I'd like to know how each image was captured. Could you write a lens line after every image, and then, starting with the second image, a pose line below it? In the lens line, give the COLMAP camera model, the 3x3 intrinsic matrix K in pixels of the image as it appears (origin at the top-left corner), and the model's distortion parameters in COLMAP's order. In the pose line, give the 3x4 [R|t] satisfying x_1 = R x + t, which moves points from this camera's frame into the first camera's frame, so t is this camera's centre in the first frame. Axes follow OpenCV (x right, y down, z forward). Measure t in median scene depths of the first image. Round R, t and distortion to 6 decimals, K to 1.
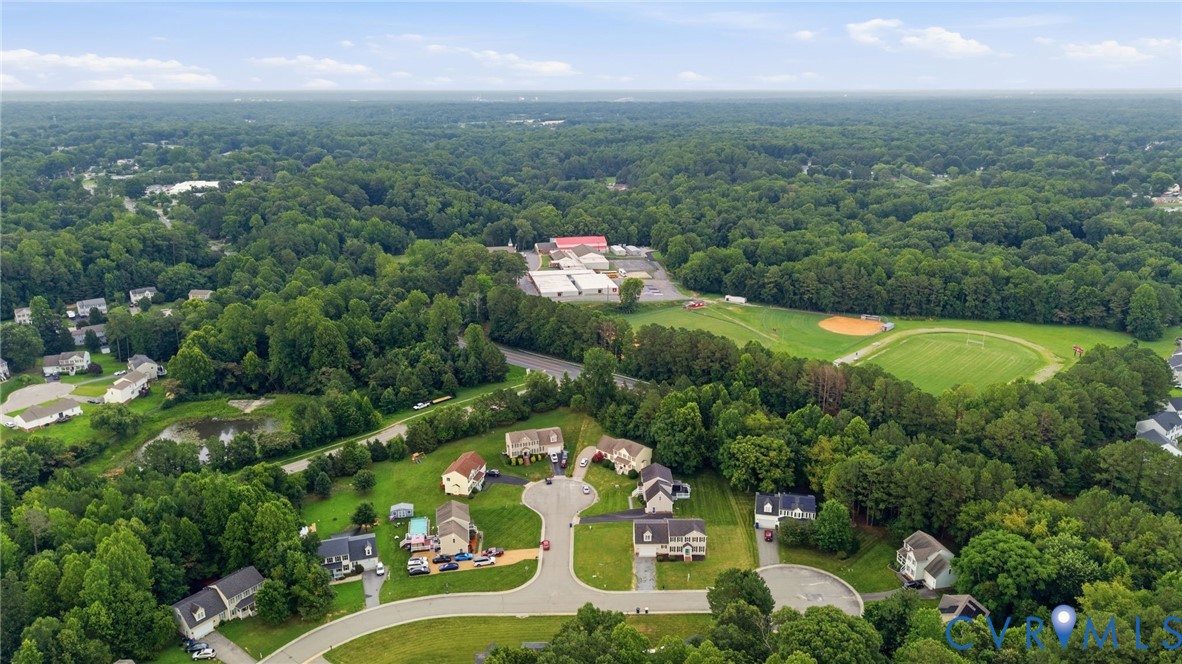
lens RADIAL K [[786.9, 0, 565.2], [0, 786.9, 342.5], [0, 0, 1]] dist [0.034231, -0.034434]
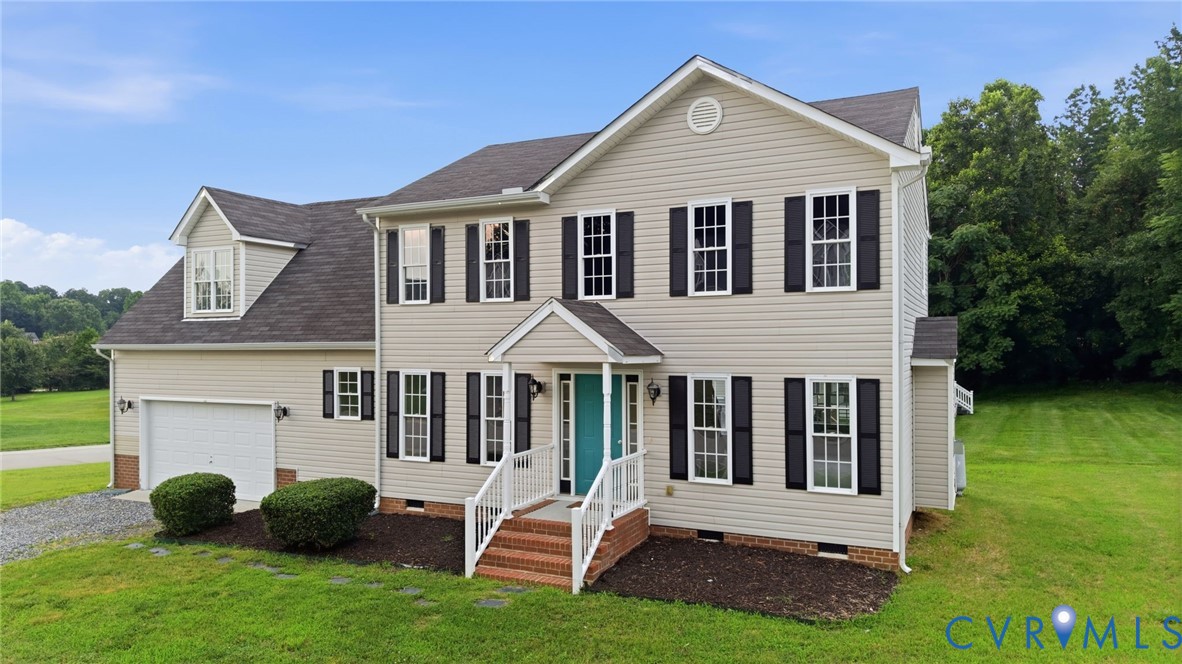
lens RADIAL K [[786.9, 0, 587.8], [0, 786.9, 335.3], [0, 0, 1]] dist [0.034231, -0.034434]
pose [[0.909525, 0.013410, -0.415433, 0.161078], [-0.138943, 0.951792, -0.273471, 0.244166], [0.391738, 0.306450, 0.867542, 0.844754]]
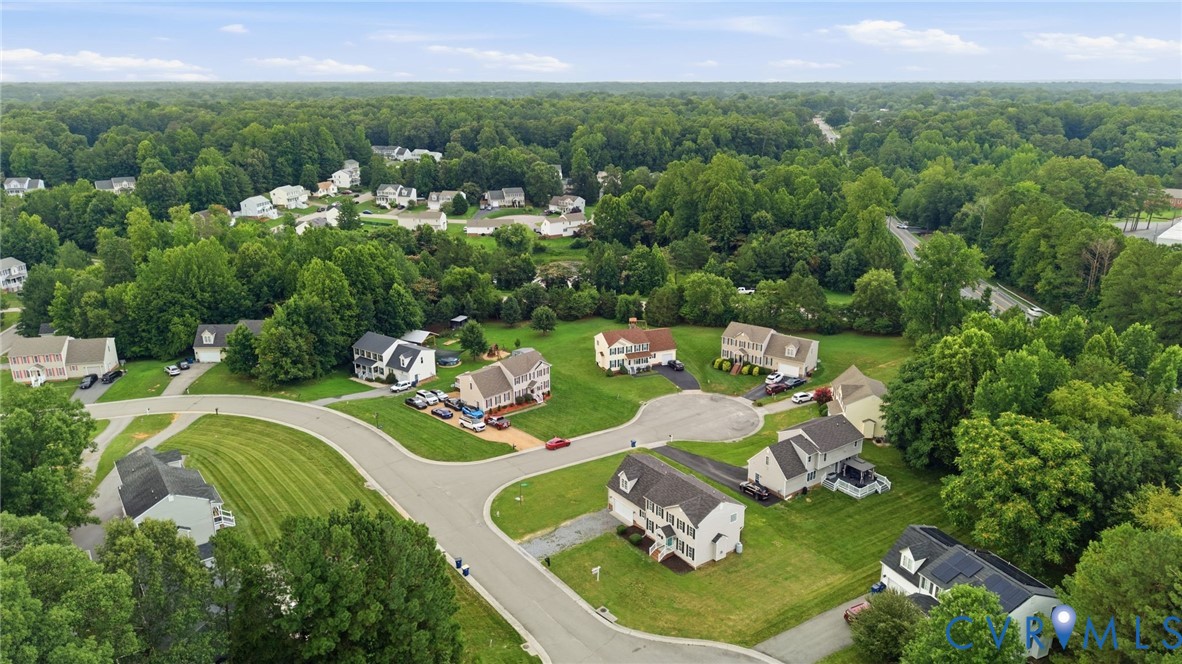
lens RADIAL K [[786.9, 0, 586.1], [0, 786.9, 359.4], [0, 0, 1]] dist [0.034231, -0.034434]
pose [[0.602064, 0.280761, -0.747457, 0.403986], [-0.252910, 0.954993, 0.155002, 0.086824], [0.757335, 0.095719, 0.645974, 0.575715]]
